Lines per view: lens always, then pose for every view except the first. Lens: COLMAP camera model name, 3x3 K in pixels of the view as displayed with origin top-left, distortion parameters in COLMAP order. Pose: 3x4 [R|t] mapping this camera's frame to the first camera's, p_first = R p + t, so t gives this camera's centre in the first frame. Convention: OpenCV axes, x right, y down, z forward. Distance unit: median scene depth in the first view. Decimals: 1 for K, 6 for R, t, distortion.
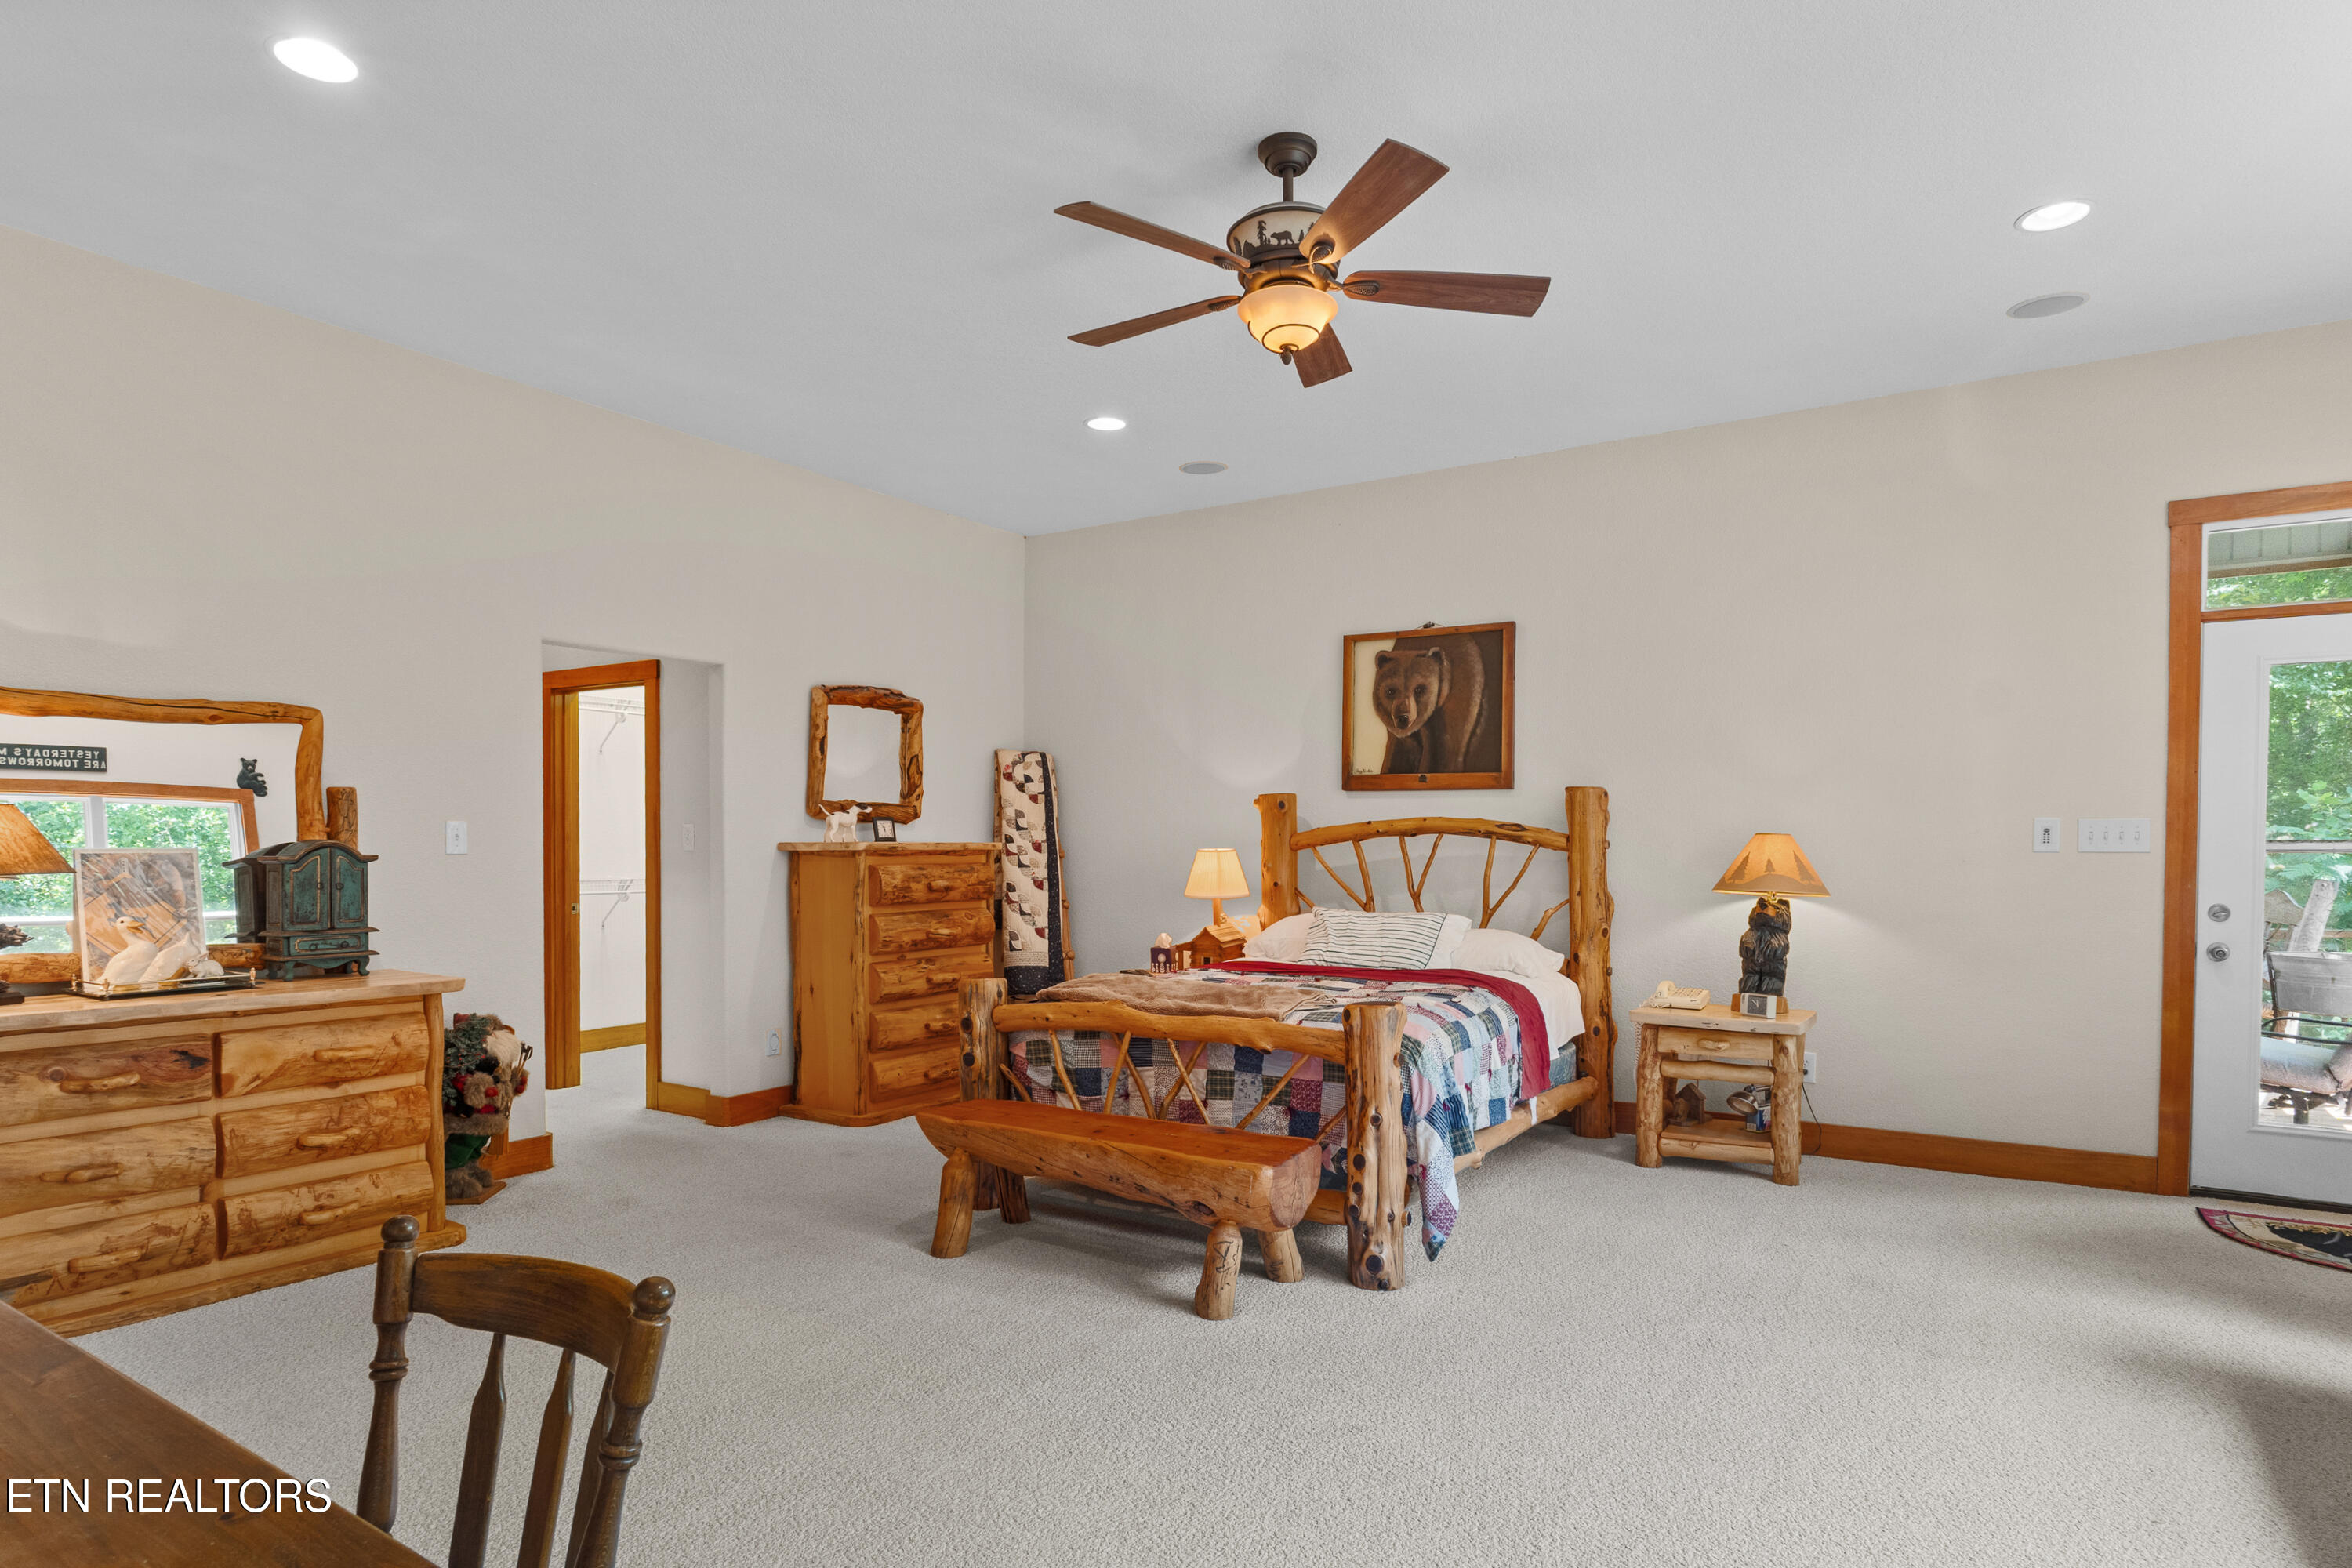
lens RADIAL K [[1330.1, 0, 1176.0], [0, 1330.1, 864.8], [0, 0, 1]] dist [0.000845, 0.000108]
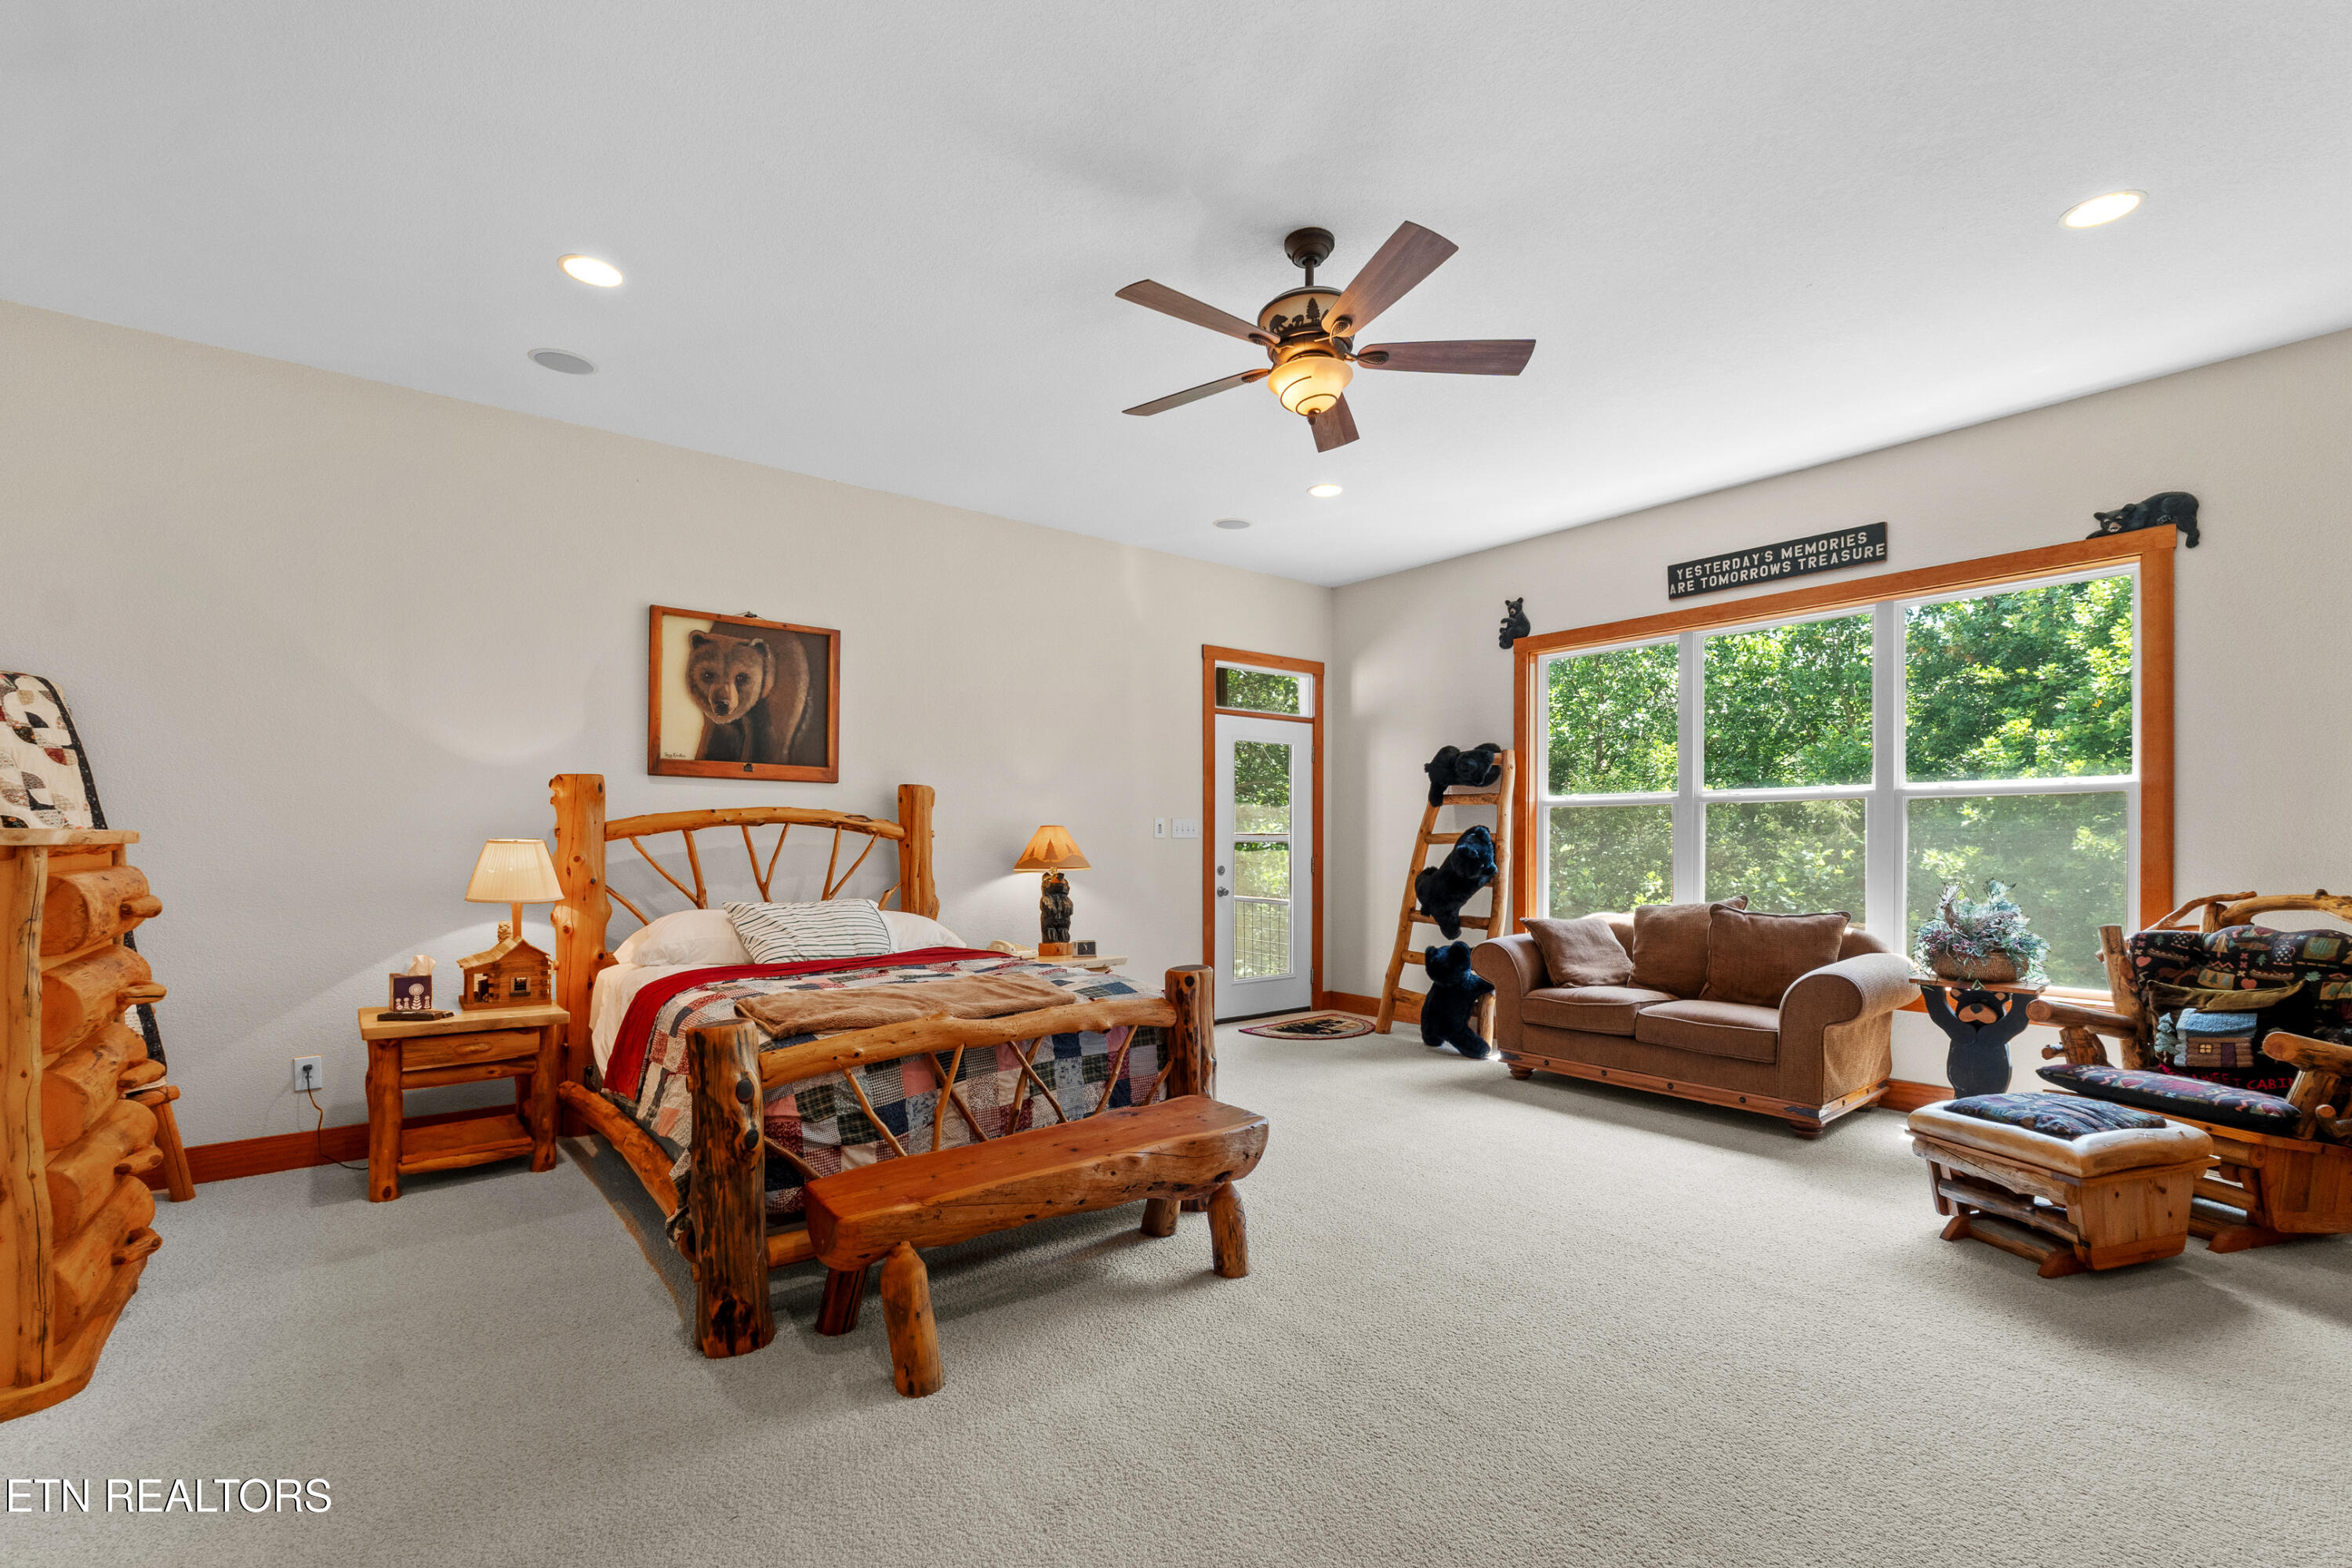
lens RADIAL K [[1031.1, 0, 1175.5], [0, 1031.1, 843.3], [0, 0, 1]] dist [-0.004392, -0.000275]
pose [[0.299437, -0.007580, 0.954086, -0.462837], [0.016181, 0.999865, 0.002865, -0.005687], [-0.953979, 0.014580, 0.299520, 0.473865]]
